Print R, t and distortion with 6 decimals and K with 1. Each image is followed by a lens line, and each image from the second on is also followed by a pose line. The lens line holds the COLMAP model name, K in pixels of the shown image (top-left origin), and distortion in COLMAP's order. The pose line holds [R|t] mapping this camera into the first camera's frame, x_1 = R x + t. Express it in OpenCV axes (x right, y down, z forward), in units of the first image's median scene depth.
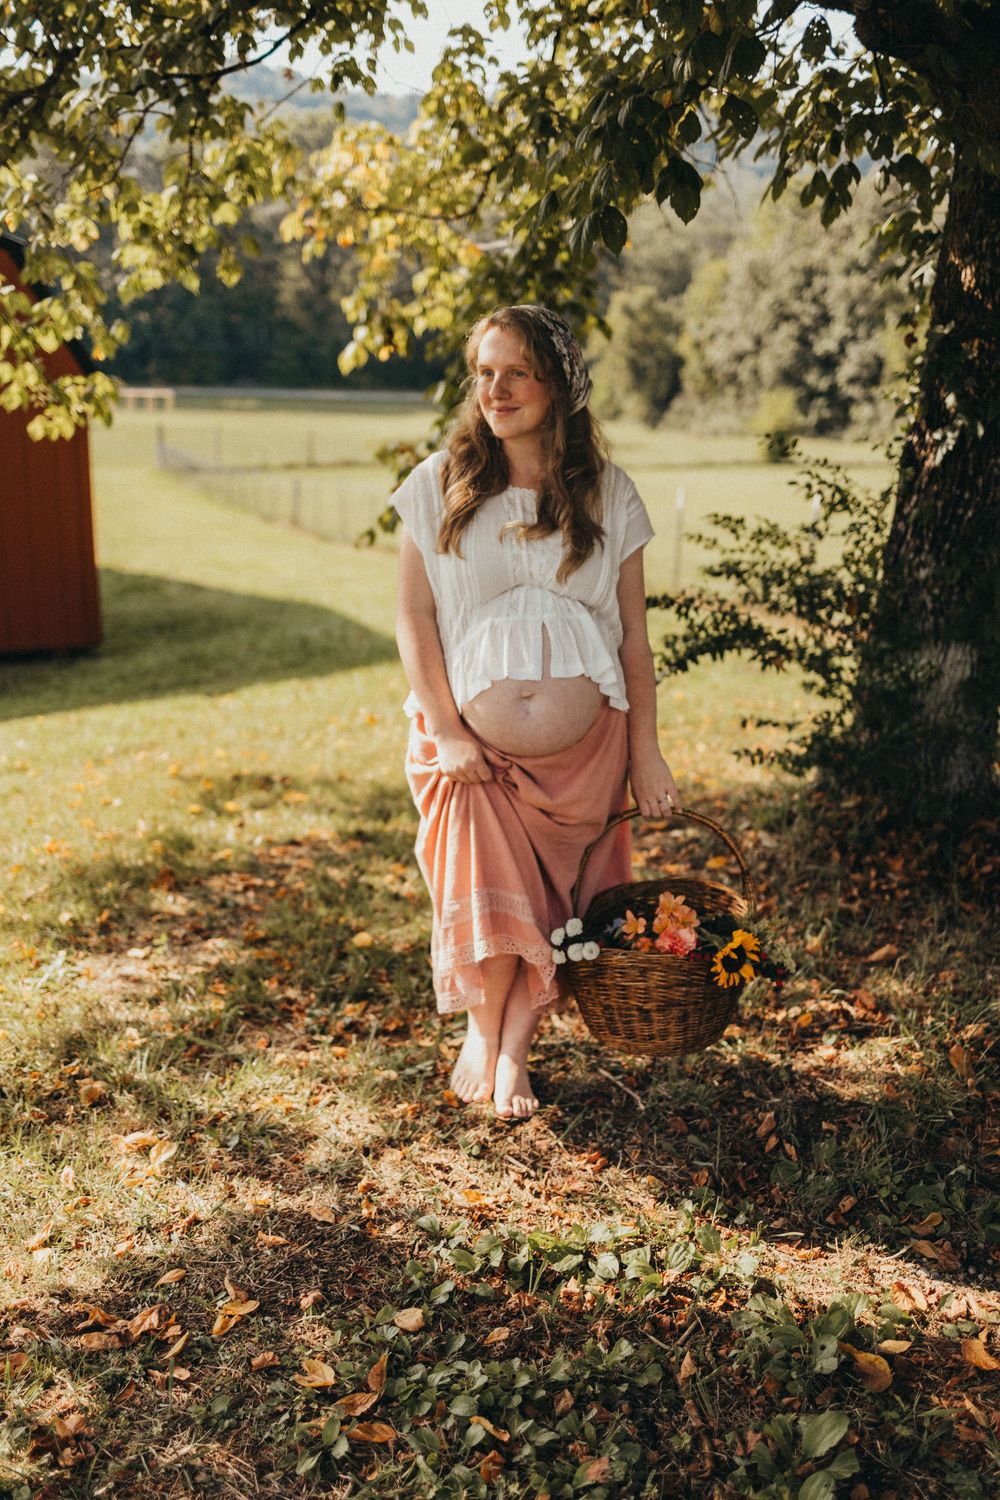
lens RADIAL K [[1500.8, 0, 492.6], [0, 1500.8, 754.8], [0, 0, 1]] dist [0.012925, 0.000000]
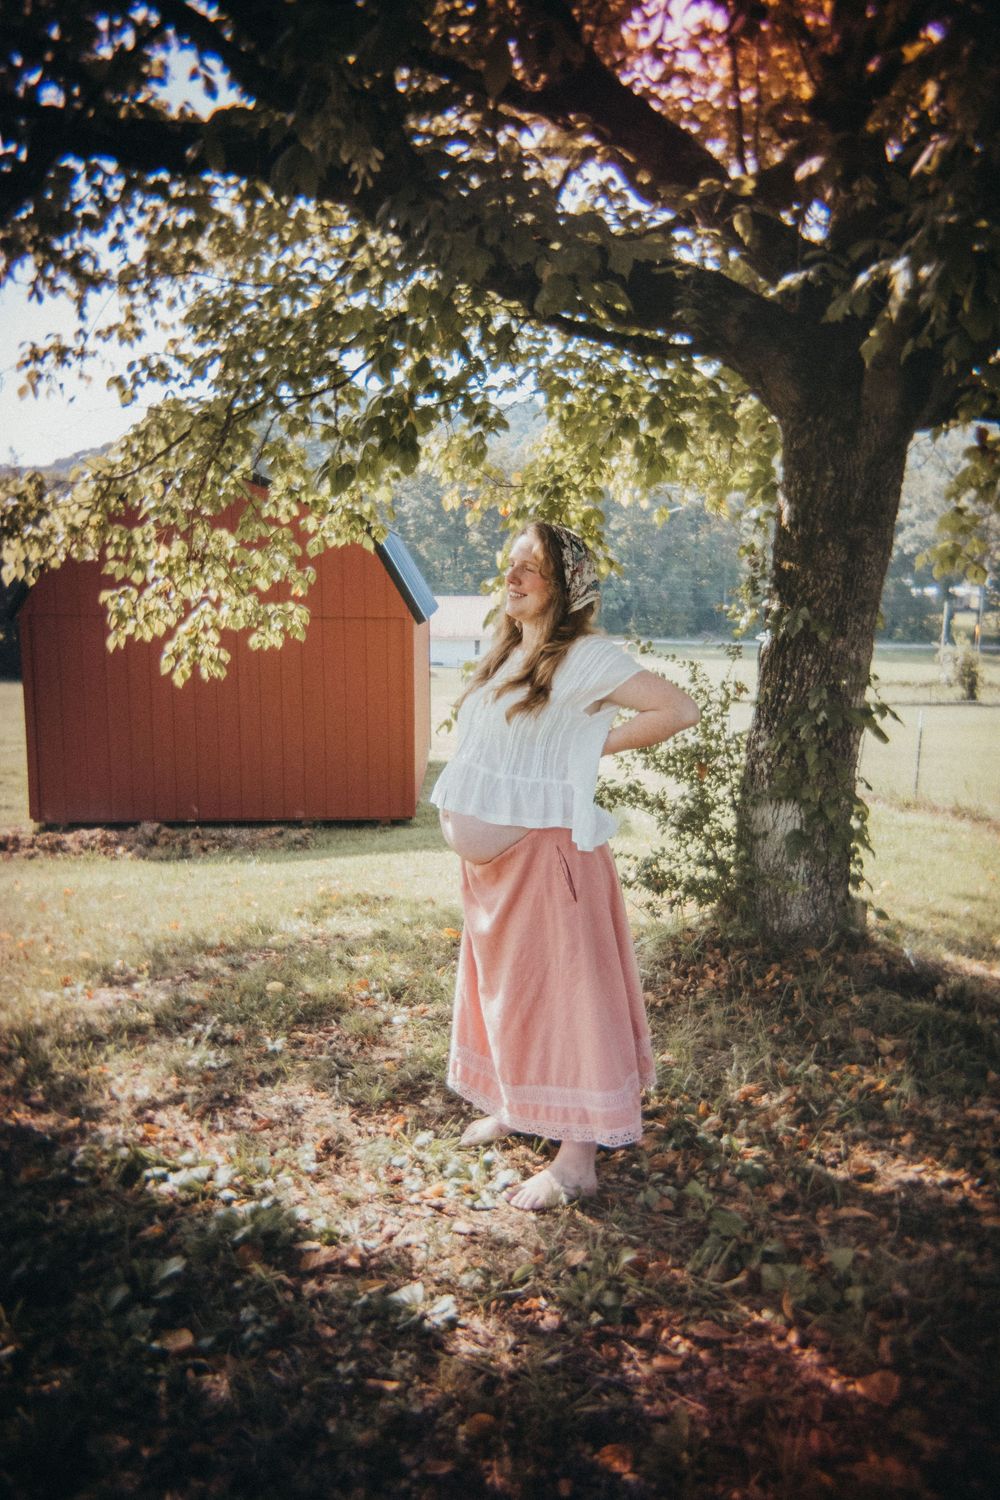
lens RADIAL K [[1292.6, 0, 514.0], [0, 1292.6, 756.4], [0, 0, 1]] dist [0.189893, -0.002302]
pose [[0.950139, 0.031036, -0.310278, 0.403247], [-0.077183, 0.987479, -0.137580, 0.051025], [0.302123, 0.154668, 0.940638, -0.081608]]
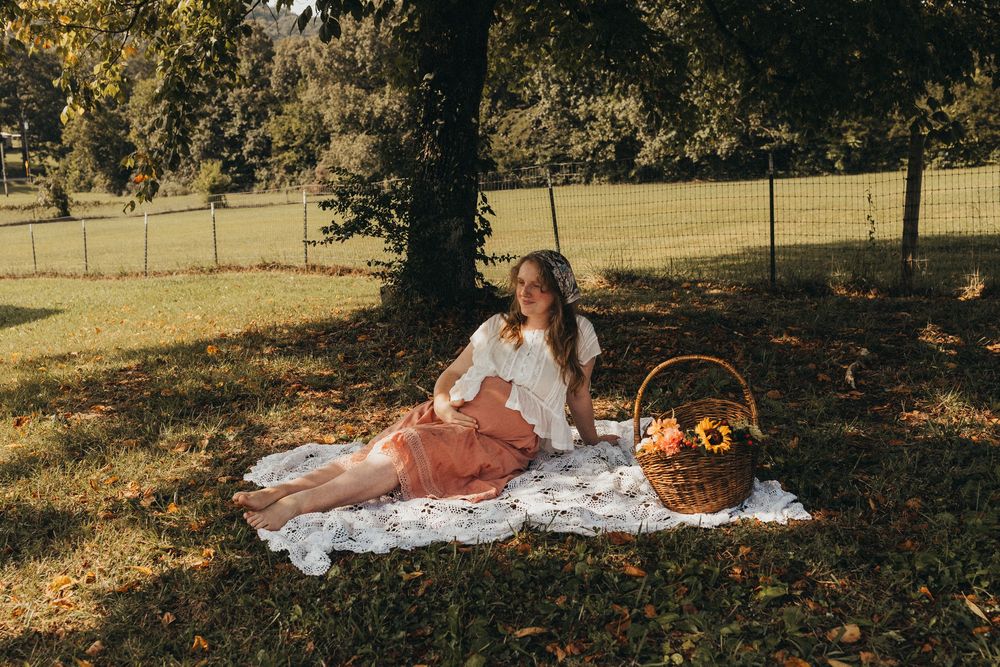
lens RADIAL K [[1000.5, 0, 498.2], [0, 1000.5, 347.6], [0, 0, 1]] dist [0.012925, 0.000000]
pose [[0.888529, -0.137072, 0.437866, -0.271773], [0.161270, 0.986740, -0.018358, 0.134615], [-0.429543, 0.086927, 0.898853, -0.280096]]
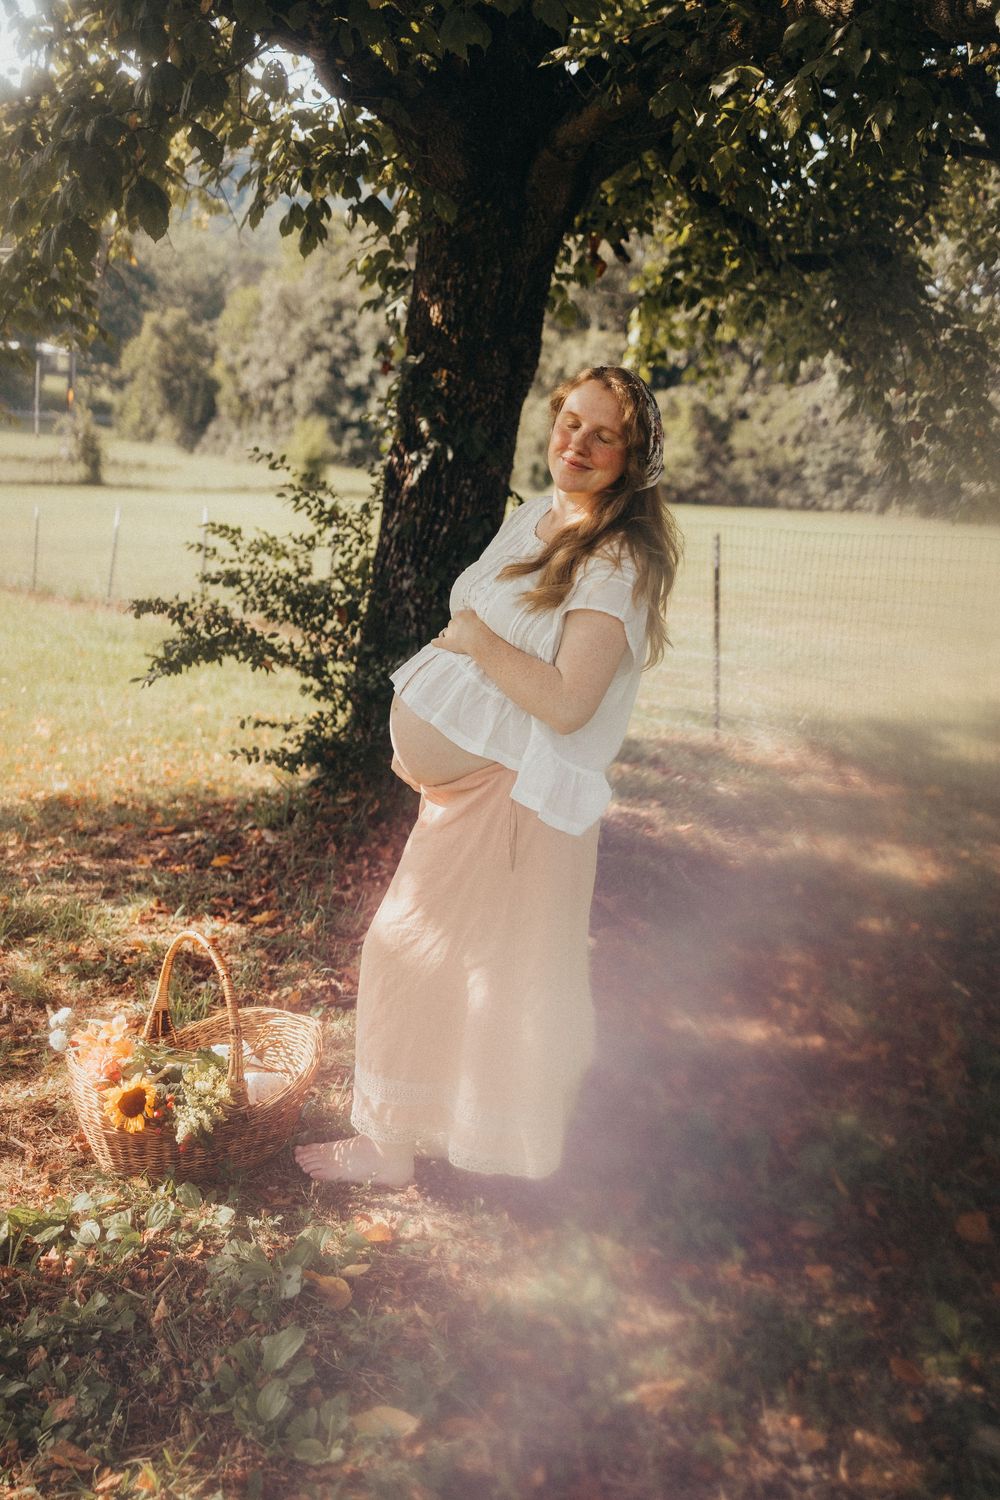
lens RADIAL K [[1500.8, 0, 494.5], [0, 1500.8, 752.2], [0, 0, 1]] dist [0.012925, 0.000000]
pose [[0.954525, -0.020610, 0.297417, 0.022198], [0.026075, 0.999556, -0.014420, 0.016492], [-0.296988, 0.021520, 0.954639, -0.043969]]
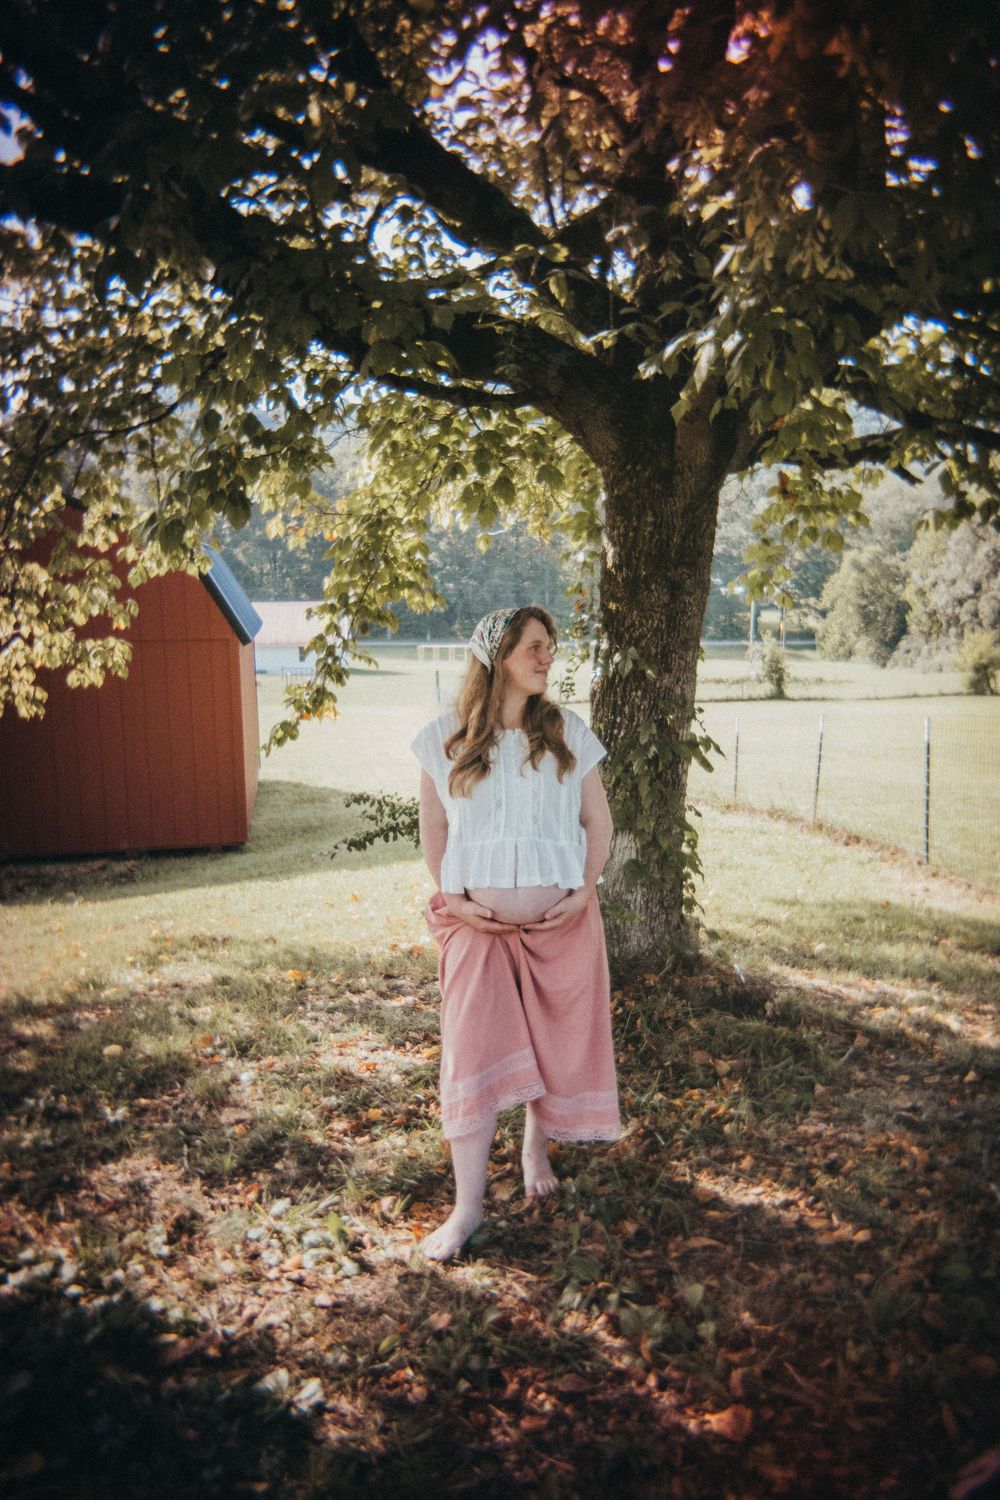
lens RADIAL K [[1292.6, 0, 512.2], [0, 1292.6, 754.2], [0, 0, 1]] dist [0.189893, -0.002302]
pose [[0.982754, -0.006036, -0.184818, 0.397214], [-0.021638, 0.988848, -0.147349, 0.023324], [0.183646, 0.148807, 0.971664, -0.099193]]
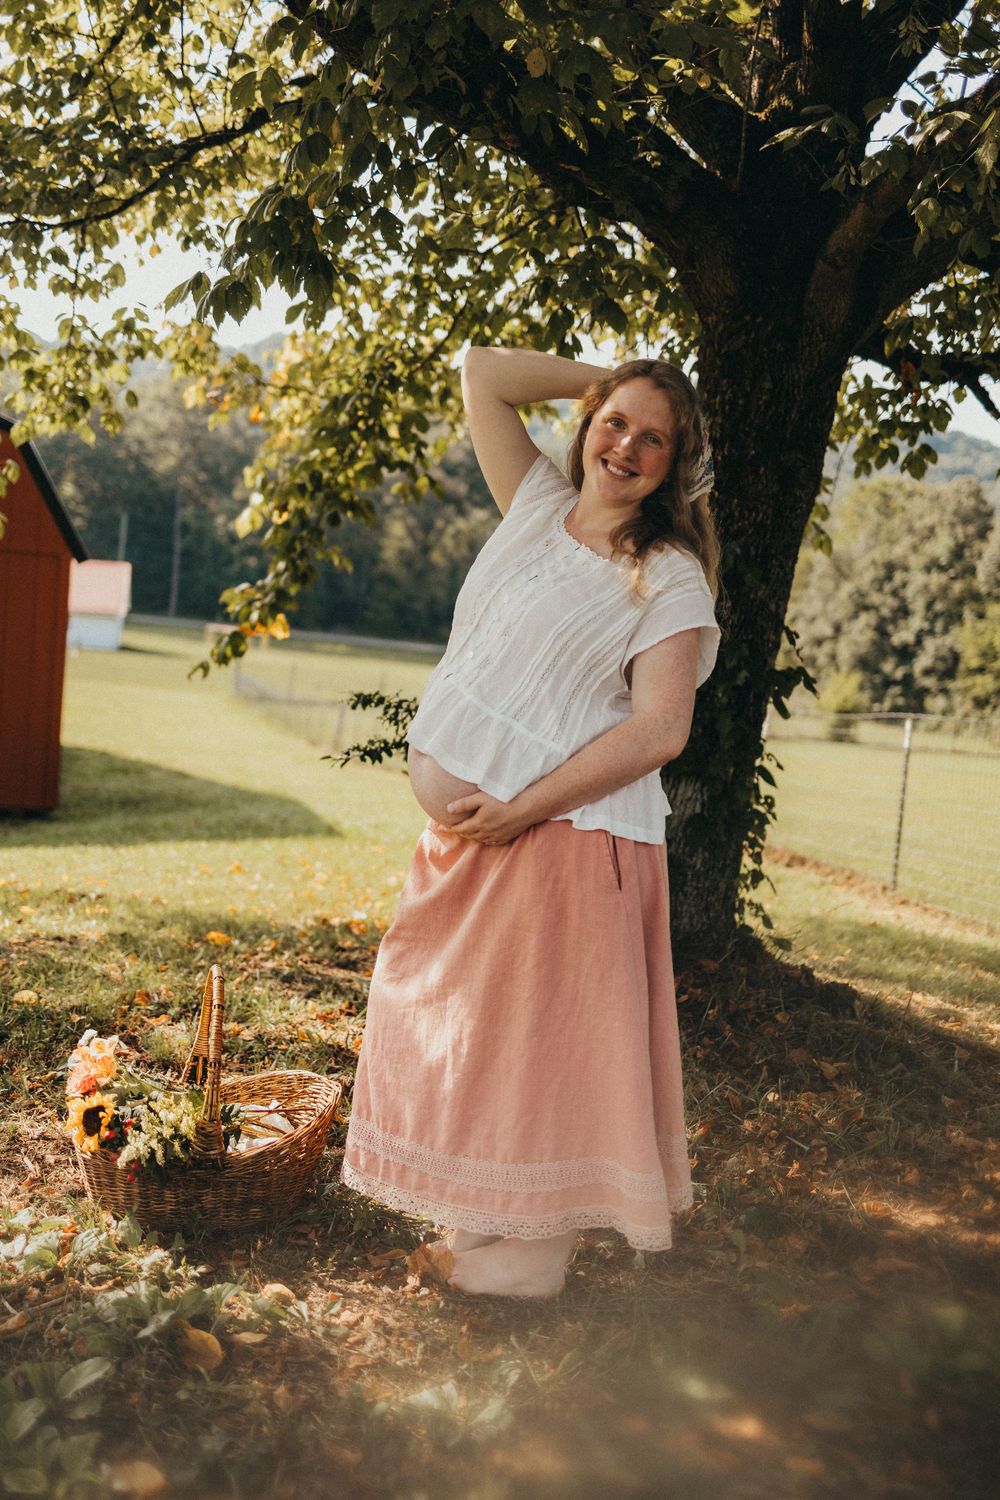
lens RADIAL K [[1500.8, 0, 495.3], [0, 1500.8, 751.5], [0, 0, 1]] dist [0.012925, 0.000000]
pose [[0.994959, 0.082552, -0.056932, 0.222416], [-0.091207, 0.980940, -0.171576, 0.087231], [0.041683, 0.175903, 0.983525, -0.004597]]
